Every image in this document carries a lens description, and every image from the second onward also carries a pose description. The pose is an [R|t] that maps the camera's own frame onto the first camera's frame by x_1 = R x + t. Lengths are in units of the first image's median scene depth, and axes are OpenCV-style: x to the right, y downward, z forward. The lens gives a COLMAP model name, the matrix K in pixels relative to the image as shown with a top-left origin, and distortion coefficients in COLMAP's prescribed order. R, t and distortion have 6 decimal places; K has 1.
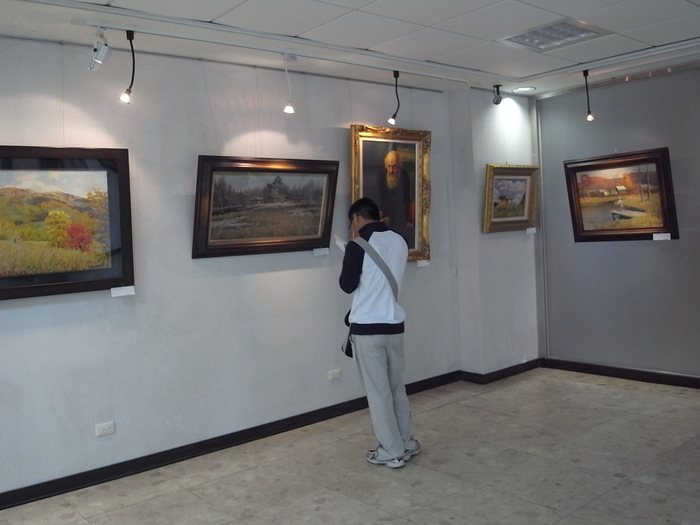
lens RADIAL K [[656.3, 0, 350.0], [0, 656.3, 262.5], [0, 0, 1]] dist [-0.062479, -0.020506]
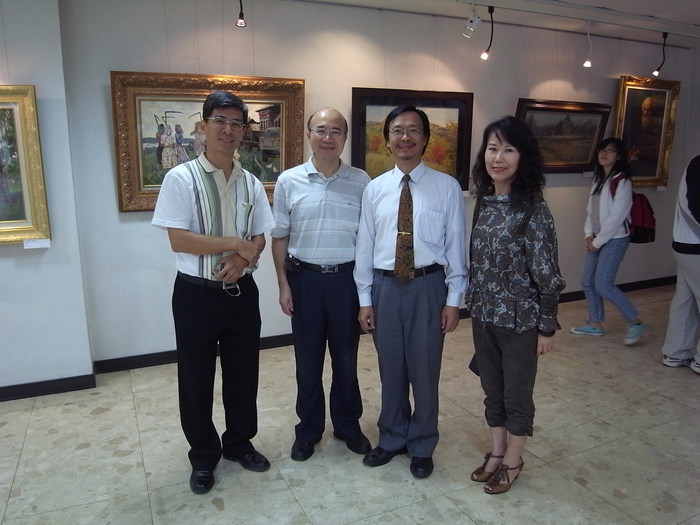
lens RADIAL K [[546.4, 0, 350.0], [0, 546.4, 262.5], [0, 0, 1]] dist [-0.056766, -0.003477]
pose [[0.960710, 0.084987, -0.264223, -0.201713], [-0.048001, 0.988498, 0.143416, 0.026094], [0.273373, -0.125098, 0.953739, -0.186881]]
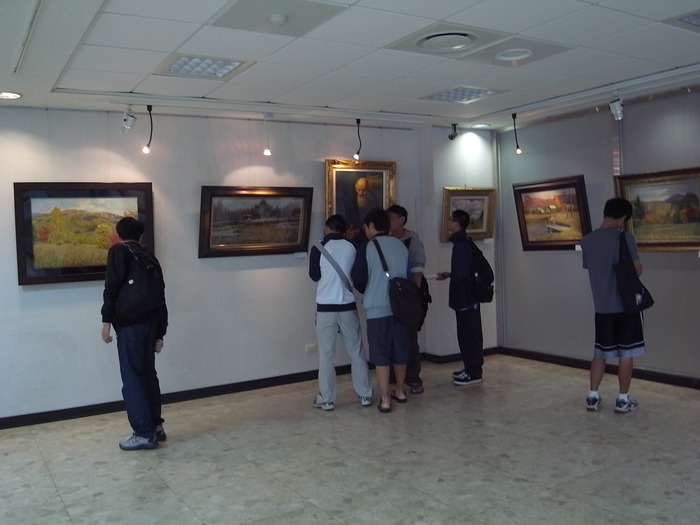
lens RADIAL K [[656.3, 0, 350.0], [0, 656.3, 262.5], [0, 0, 1]] dist [-0.062479, -0.020506]
pose [[0.988736, 0.019130, -0.148445, 0.252153], [-0.020063, 0.999787, -0.004791, 0.003312], [0.148322, 0.007715, 0.988909, -0.303001]]
